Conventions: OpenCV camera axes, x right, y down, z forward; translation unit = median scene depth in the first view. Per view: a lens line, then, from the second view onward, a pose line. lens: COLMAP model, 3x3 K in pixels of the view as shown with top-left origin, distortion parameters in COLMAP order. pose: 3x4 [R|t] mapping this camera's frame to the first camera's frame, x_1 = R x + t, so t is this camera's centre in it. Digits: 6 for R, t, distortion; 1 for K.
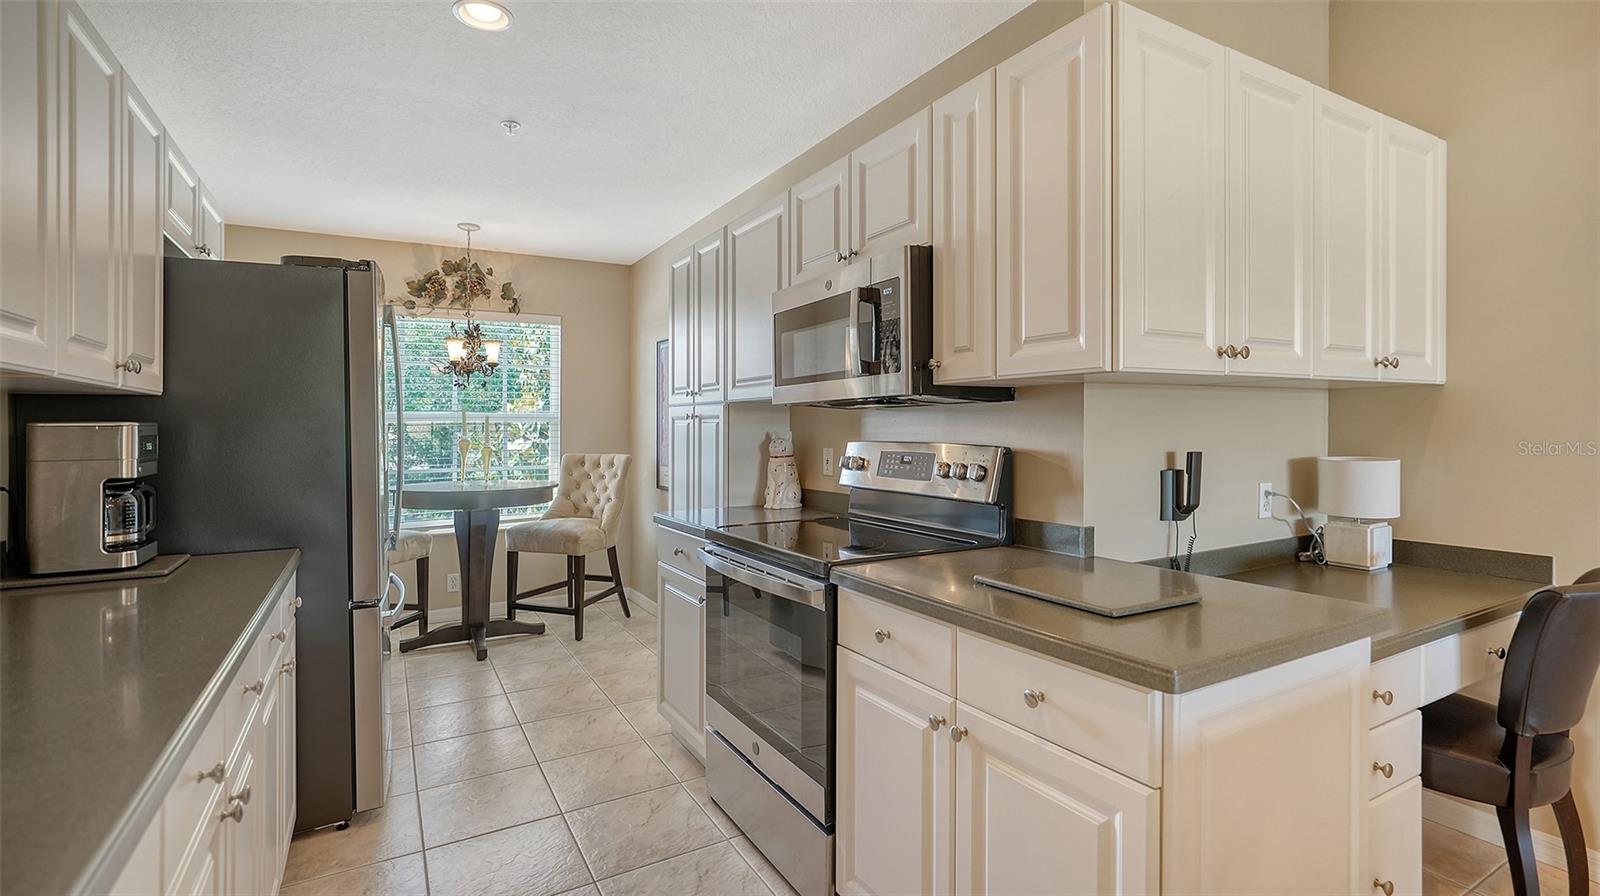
lens RADIAL K [[741.5, 0, 802.2], [0, 741.5, 438.3], [0, 0, 1]] dist [-0.002505, -0.000005]
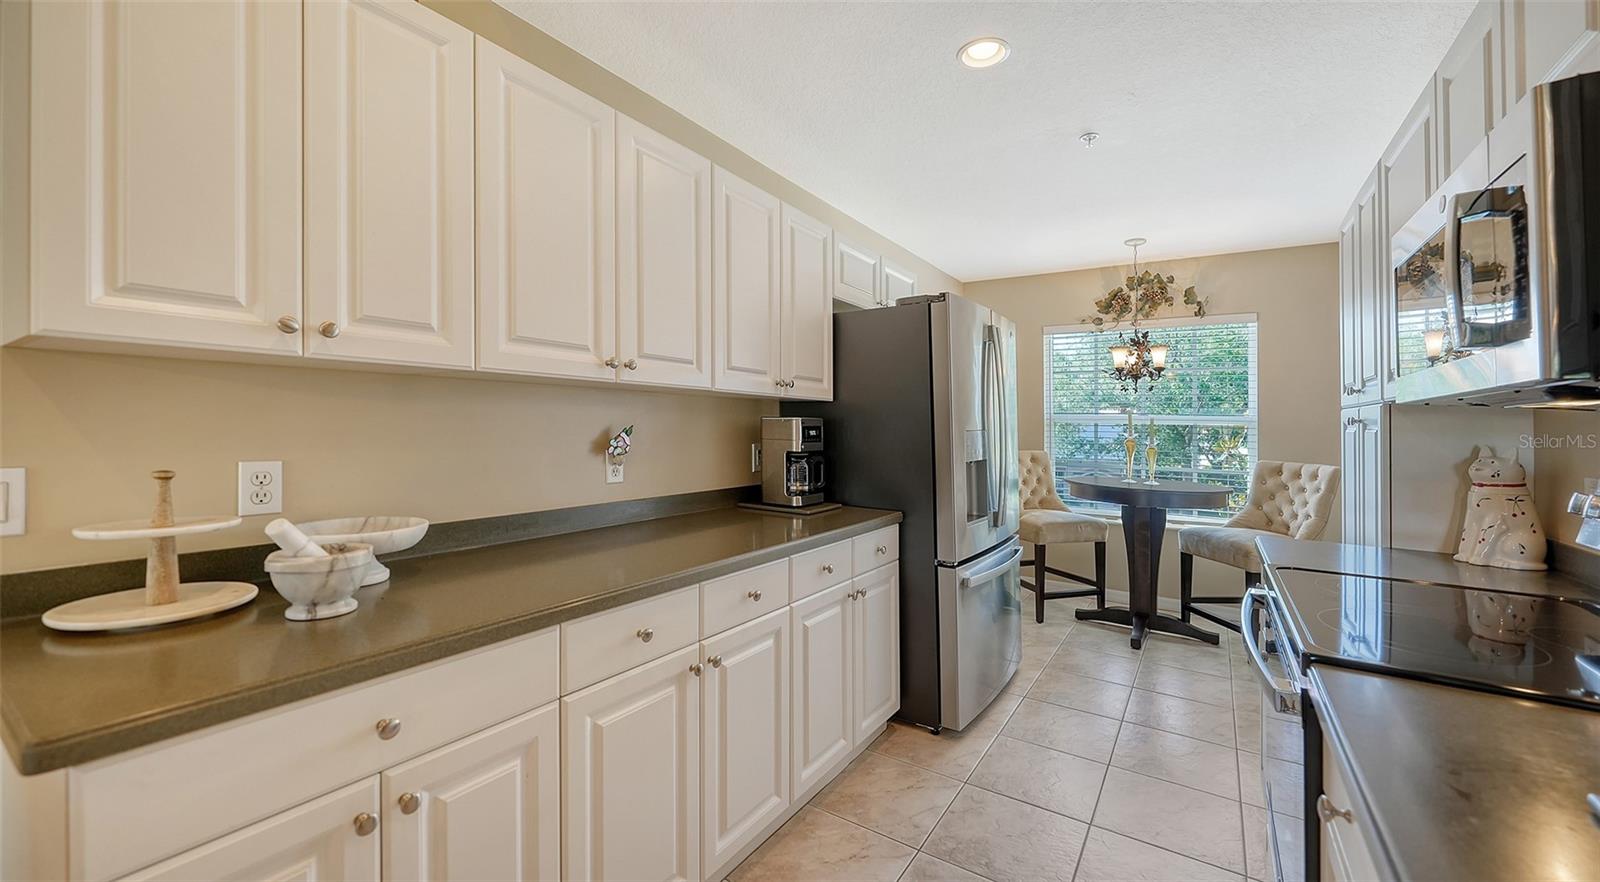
lens RADIAL K [[617.6, 0, 803.3], [0, 617.6, 426.3], [0, 0, 1]] dist [0.004457, -0.000163]
pose [[0.453752, 0.022414, -0.890846, 0.124103], [-0.038695, 0.999236, 0.005432, -0.004041], [0.890288, 0.032006, 0.454273, 0.155788]]
